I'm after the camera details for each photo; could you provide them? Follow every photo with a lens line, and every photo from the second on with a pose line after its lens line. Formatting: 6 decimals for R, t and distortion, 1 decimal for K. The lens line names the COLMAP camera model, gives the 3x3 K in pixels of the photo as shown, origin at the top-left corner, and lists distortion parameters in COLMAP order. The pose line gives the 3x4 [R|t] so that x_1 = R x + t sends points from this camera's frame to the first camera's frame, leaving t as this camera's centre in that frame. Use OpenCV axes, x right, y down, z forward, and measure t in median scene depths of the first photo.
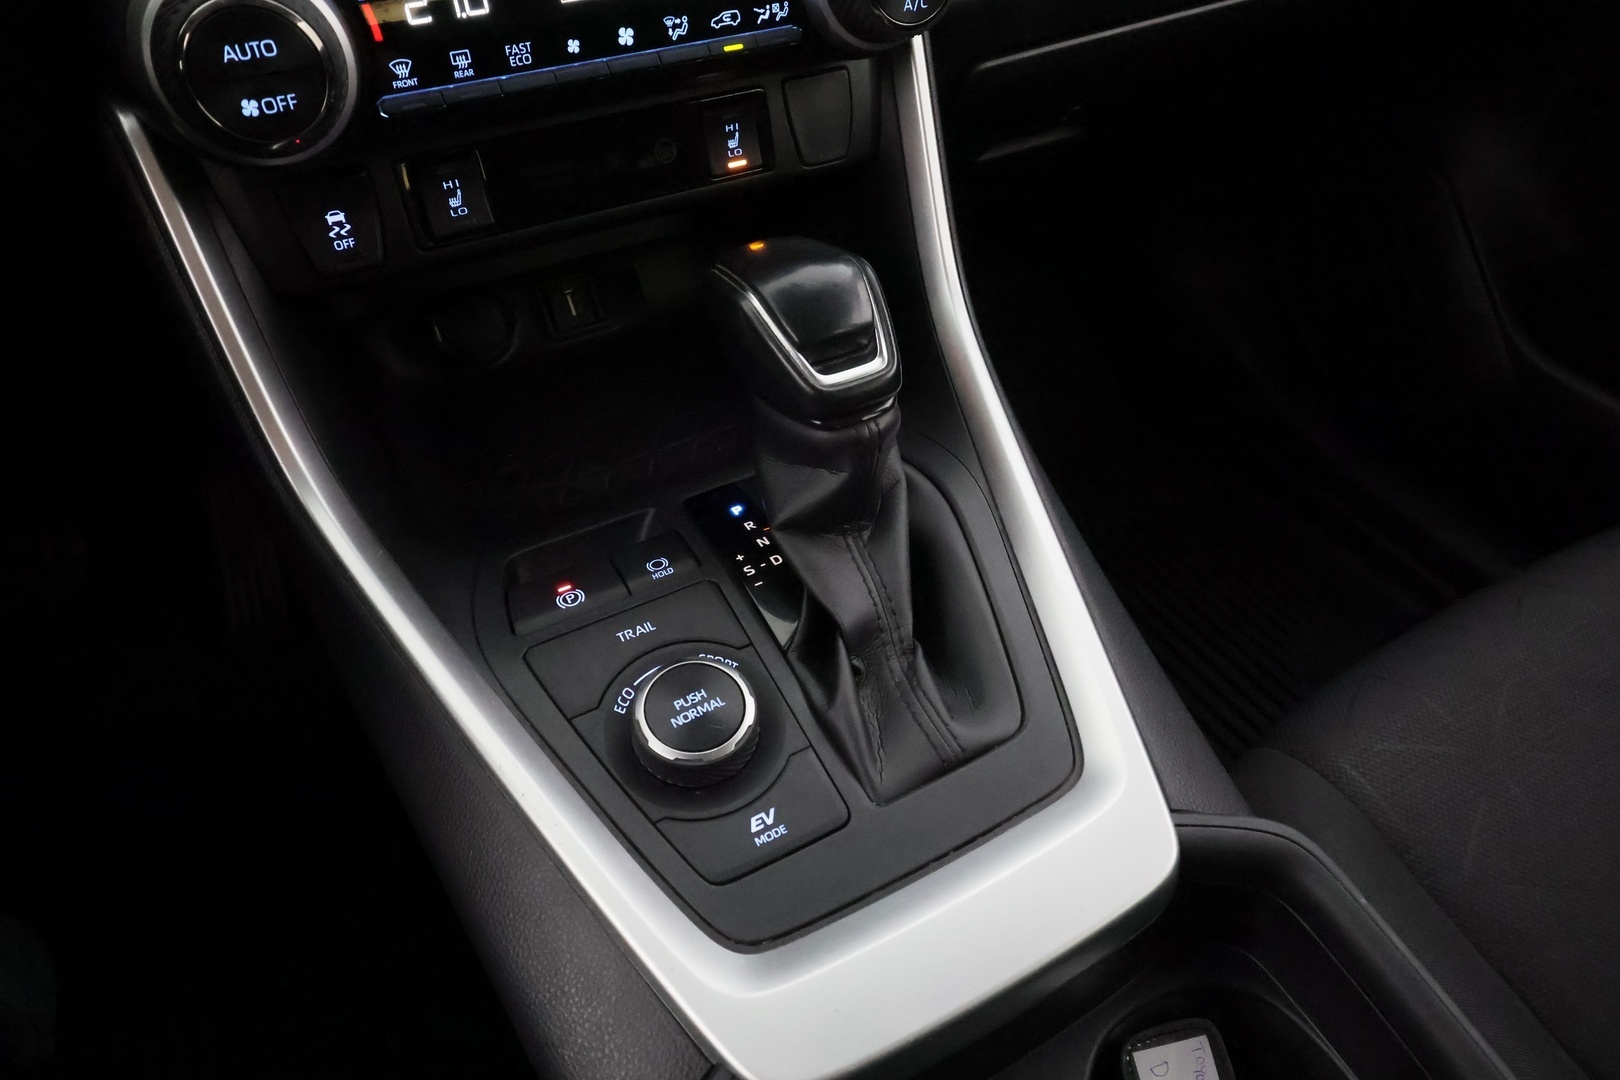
lens RADIAL K [[1076.8, 0, 810.0], [0, 1076.8, 540.0], [0, 0, 1]] dist [0.008367, -0.000584]
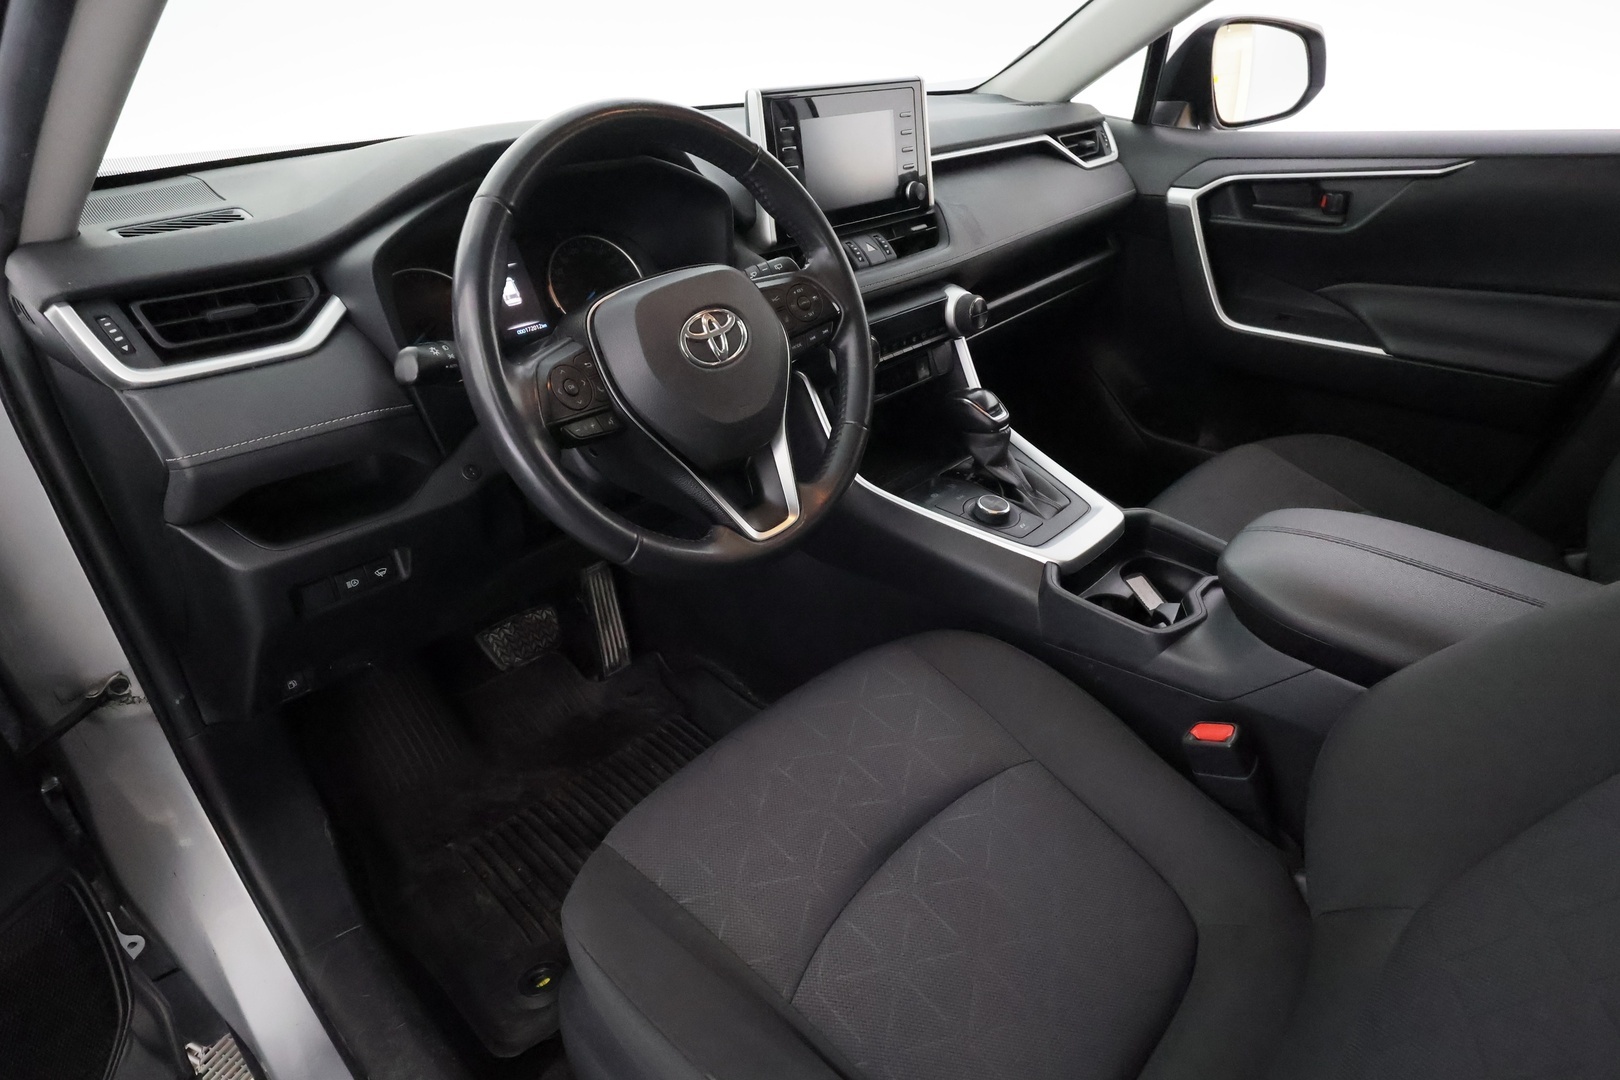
lens RADIAL K [[890.4, 0, 810.0], [0, 890.4, 540.0], [0, 0, 1]] dist [0.004093, 0.001995]
pose [[0.951698, -0.179836, 0.248859, -1.391705], [0.237742, 0.944518, -0.226637, 0.769679], [-0.194294, 0.274855, 0.941650, -1.563523]]
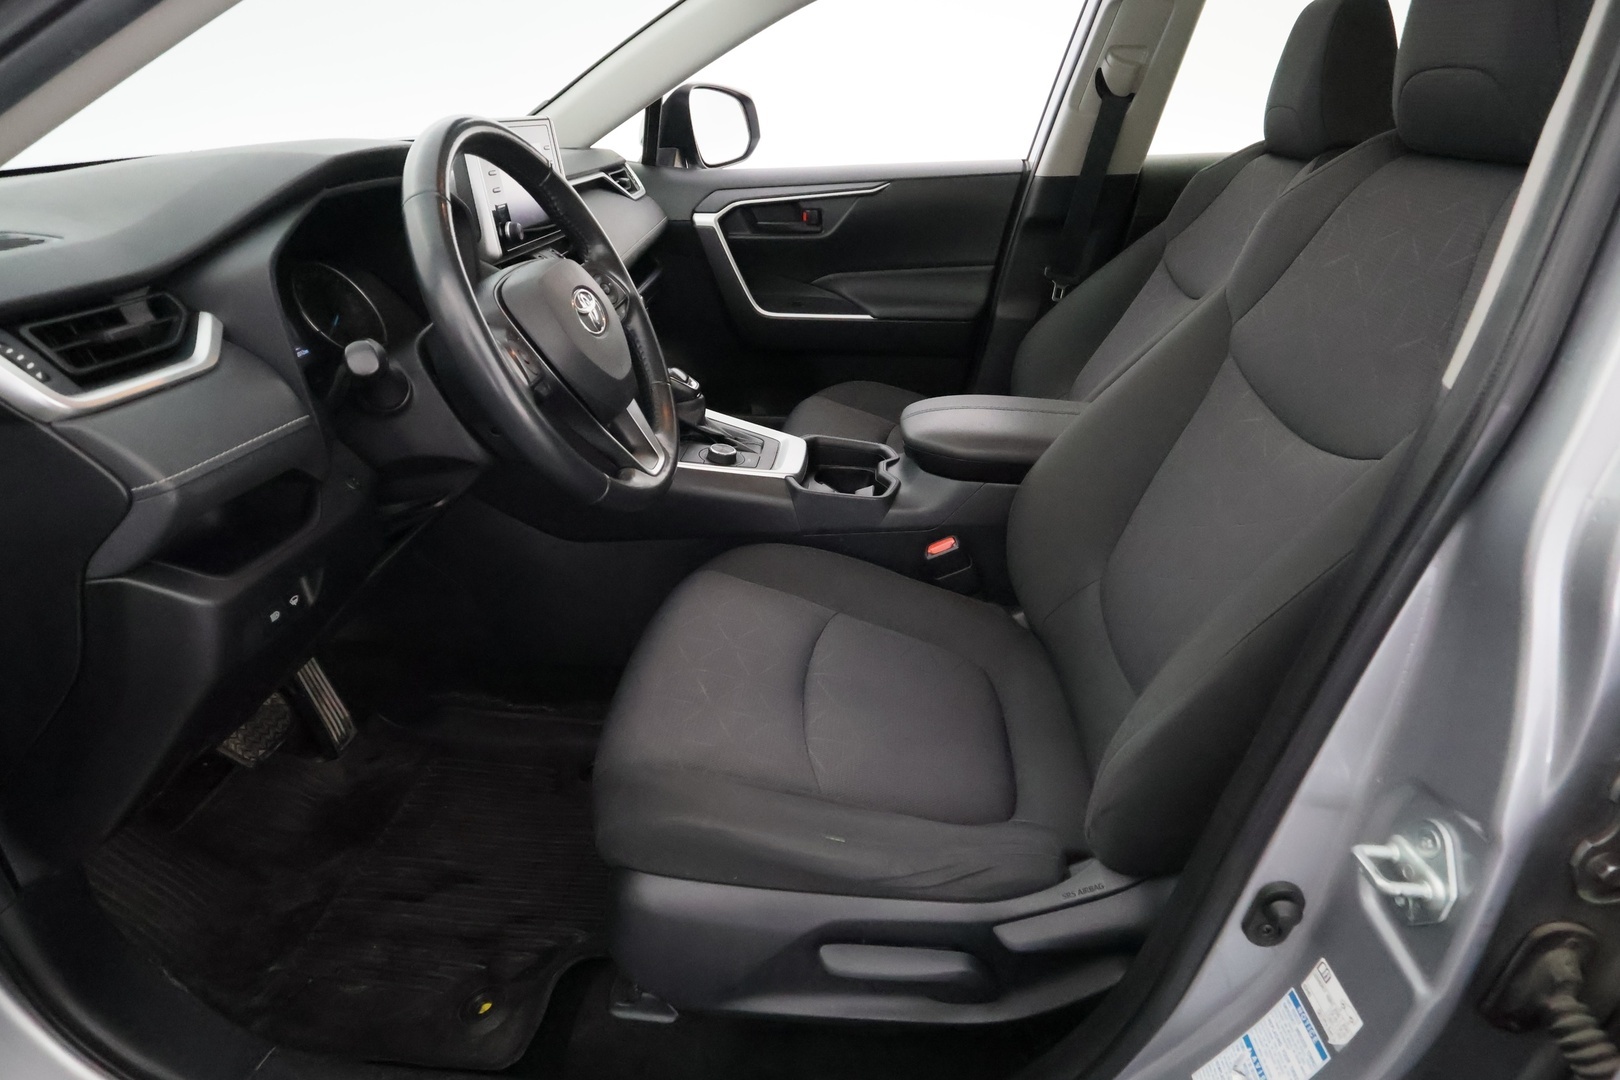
lens RADIAL K [[890.4, 0, 810.0], [0, 890.4, 540.0], [0, 0, 1]] dist [0.004093, 0.001995]
pose [[0.550528, -0.375086, 0.745808, -2.740437], [0.583228, 0.812006, -0.022139, 0.726242], [-0.597297, 0.447165, 0.665793, -1.428286]]
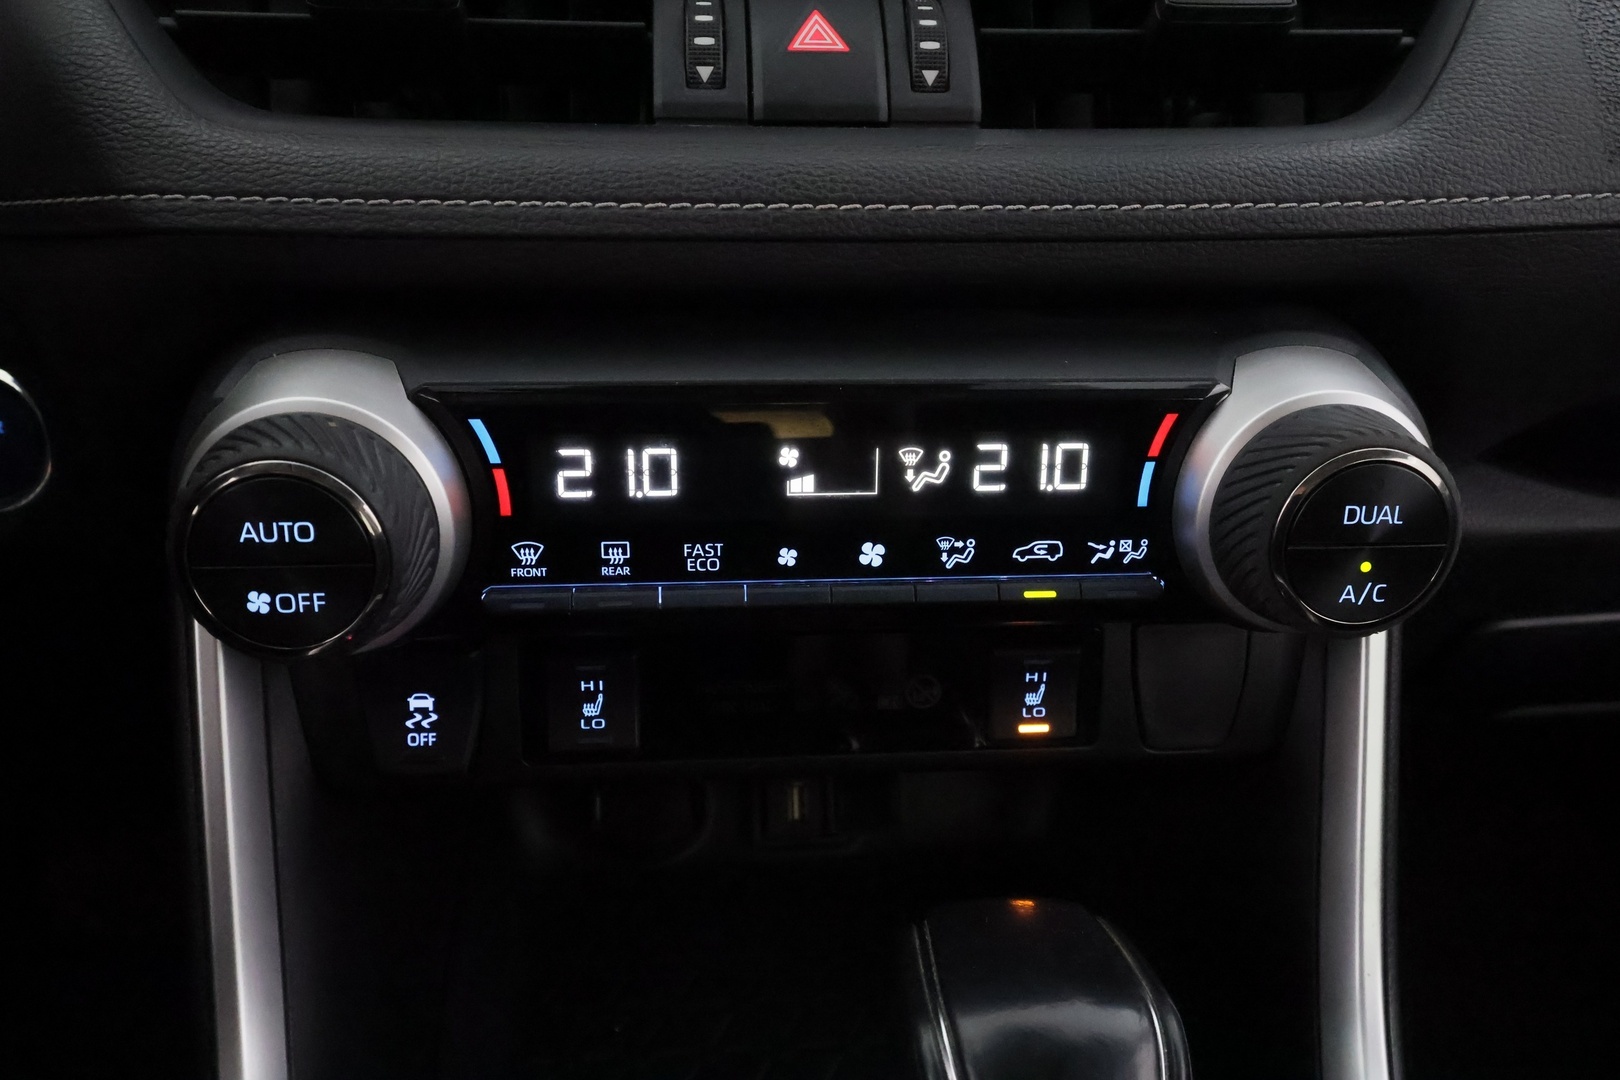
lens RADIAL K [[1305.3, 0, 810.0], [0, 1305.3, 540.0], [0, 0, 1]] dist [0.006004, -0.011418]
pose [[0.912887, 0.208704, -0.350827, 0.070471], [-0.295001, 0.931318, -0.213590, -0.295114], [0.282154, 0.298478, 0.911757, 0.266726]]
